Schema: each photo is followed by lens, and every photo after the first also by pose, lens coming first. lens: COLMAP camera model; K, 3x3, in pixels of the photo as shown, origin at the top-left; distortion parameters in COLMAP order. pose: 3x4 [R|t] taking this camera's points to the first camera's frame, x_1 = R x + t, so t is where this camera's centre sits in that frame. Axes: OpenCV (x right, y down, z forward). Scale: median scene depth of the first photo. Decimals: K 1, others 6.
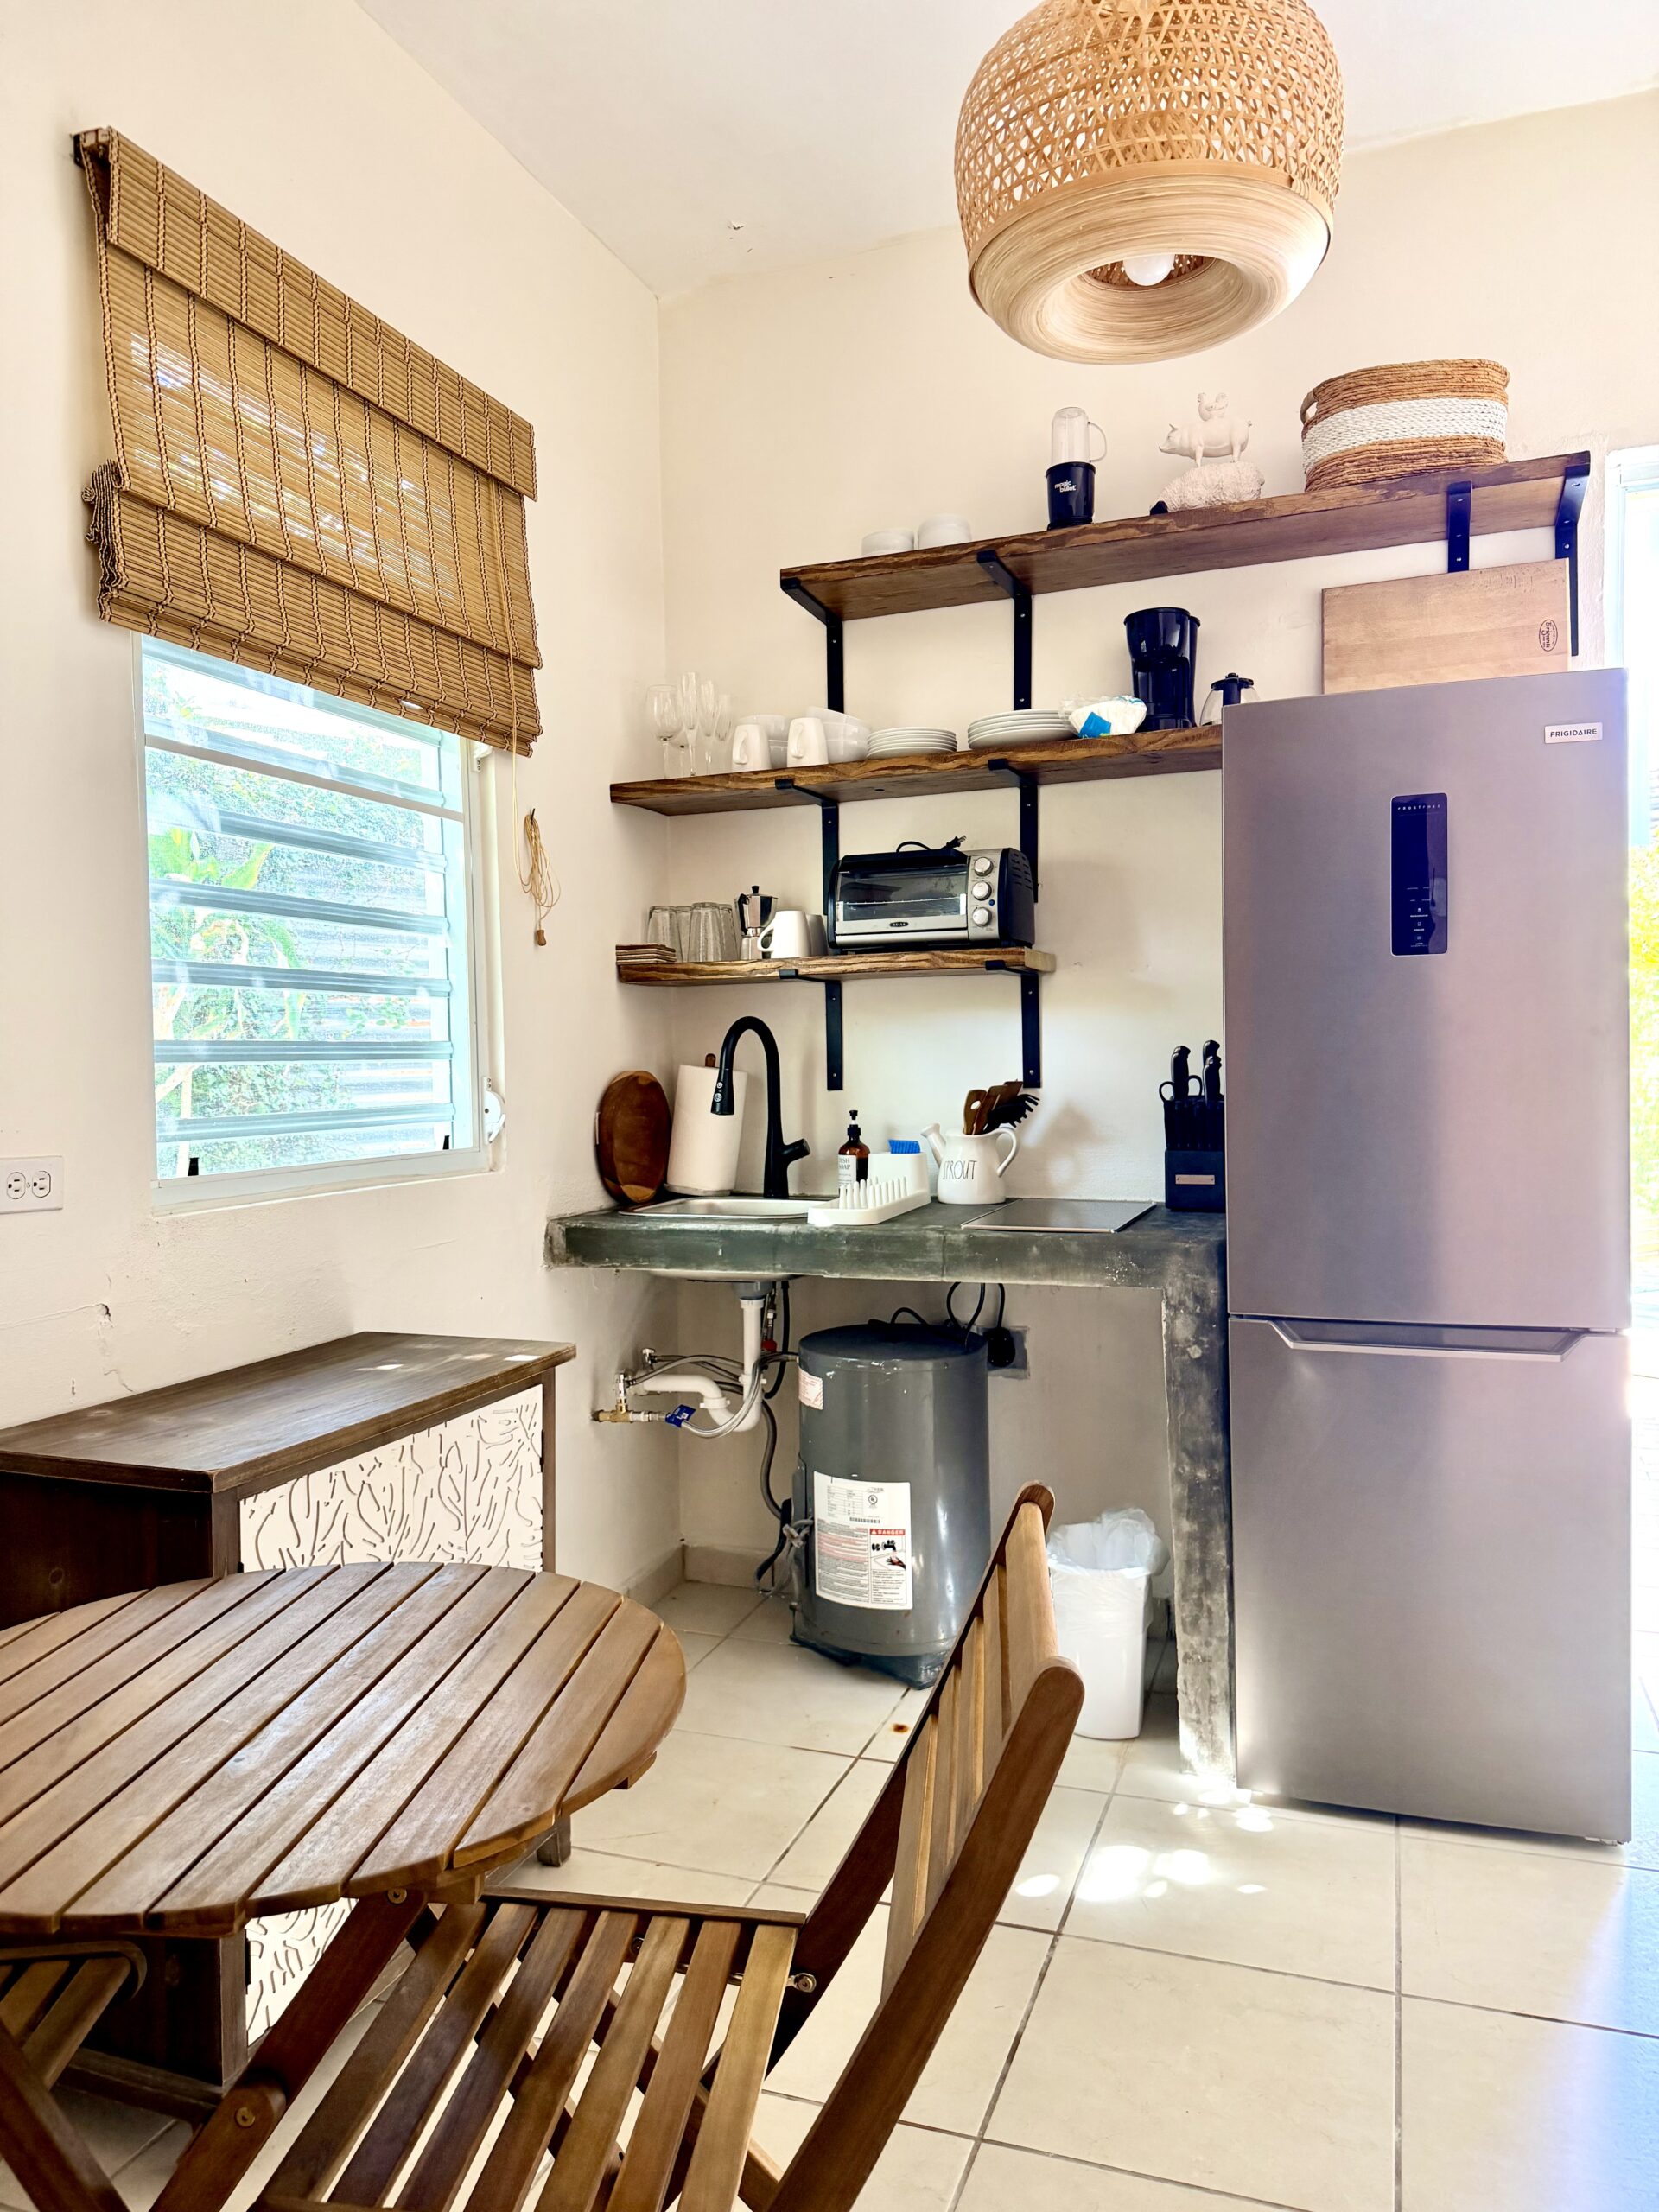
lens RADIAL K [[1553.4, 0, 814.9], [0, 1553.4, 1139.8], [0, 0, 1]] dist [0.051541, -0.057884]
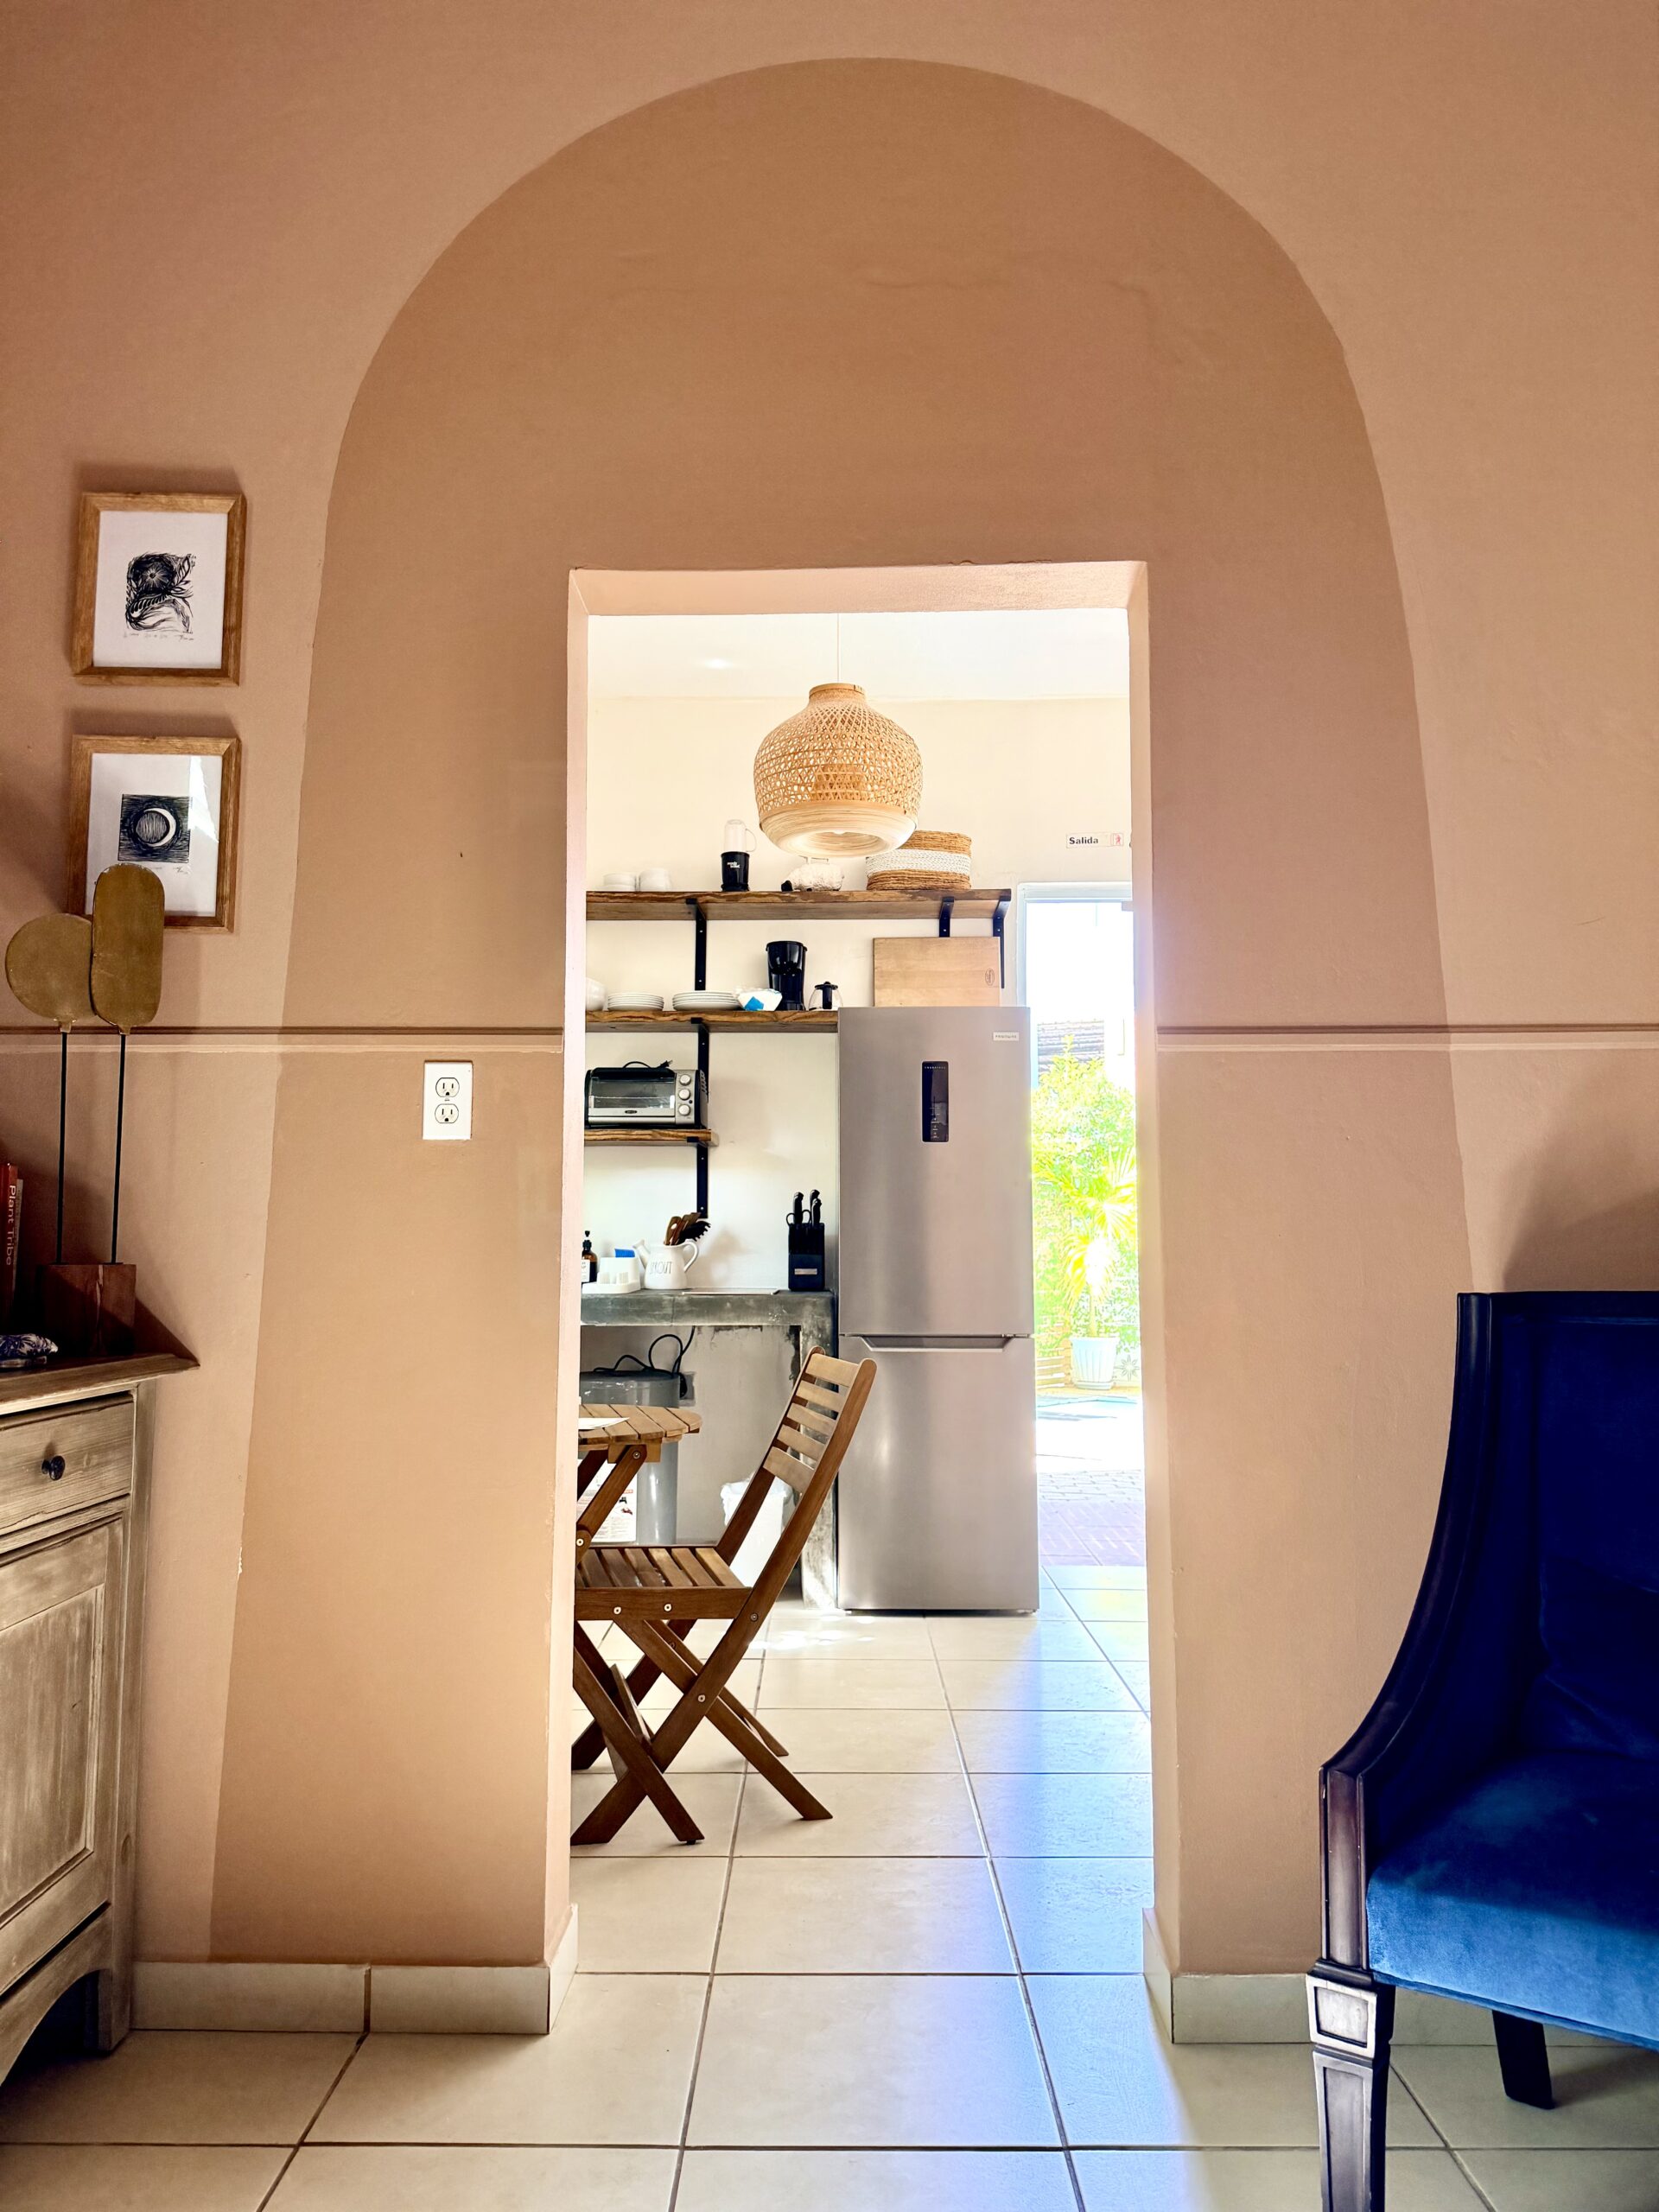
lens RADIAL K [[1553.4, 0, 807.0], [0, 1553.4, 1118.1], [0, 0, 1]] dist [0.051541, -0.057884]
pose [[0.942985, 0.051665, 0.328800, -0.308678], [-0.003364, 0.989308, -0.145802, 0.103572], [-0.332817, 0.136383, 0.933077, -0.573562]]
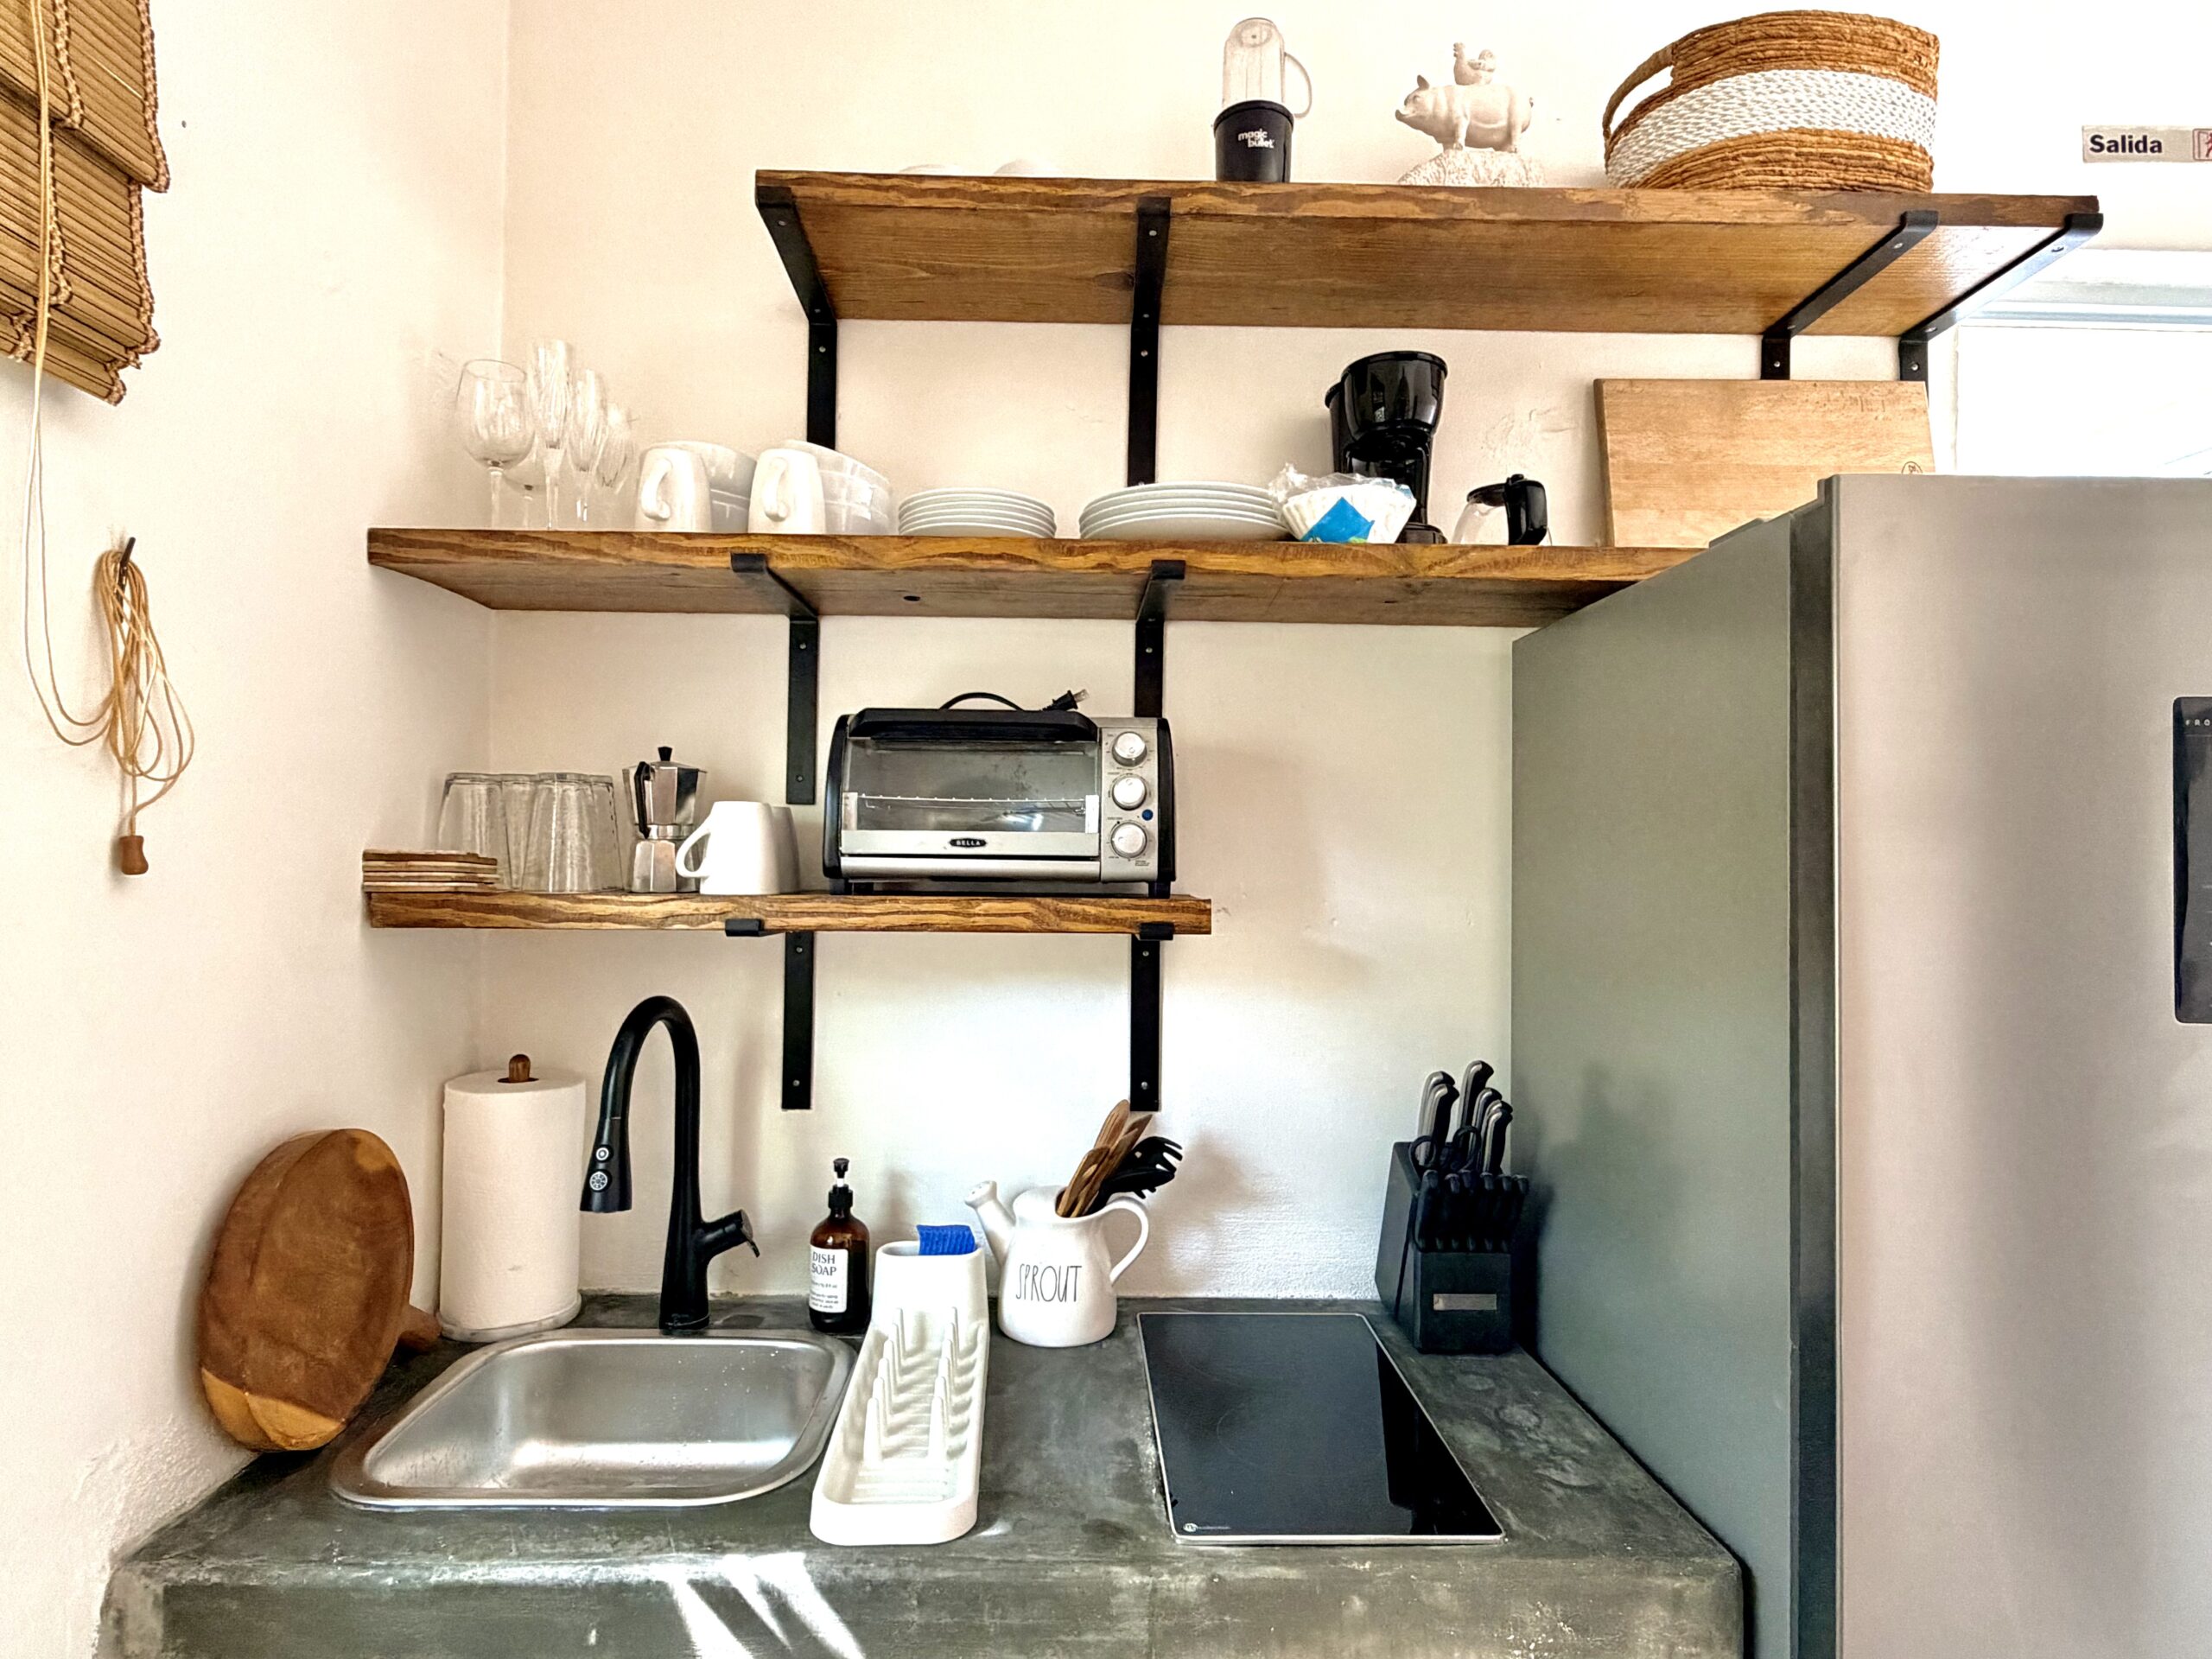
lens RADIAL K [[1222.6, 0, 1105.8], [0, 1222.6, 836.6], [0, 0, 1]] dist [0.004035, 0.004779]
pose [[0.924795, 0.038483, 0.378513, -0.063030], [-0.009516, 0.996900, -0.078105, -0.110418], [-0.380346, 0.068629, 0.922295, 0.604004]]
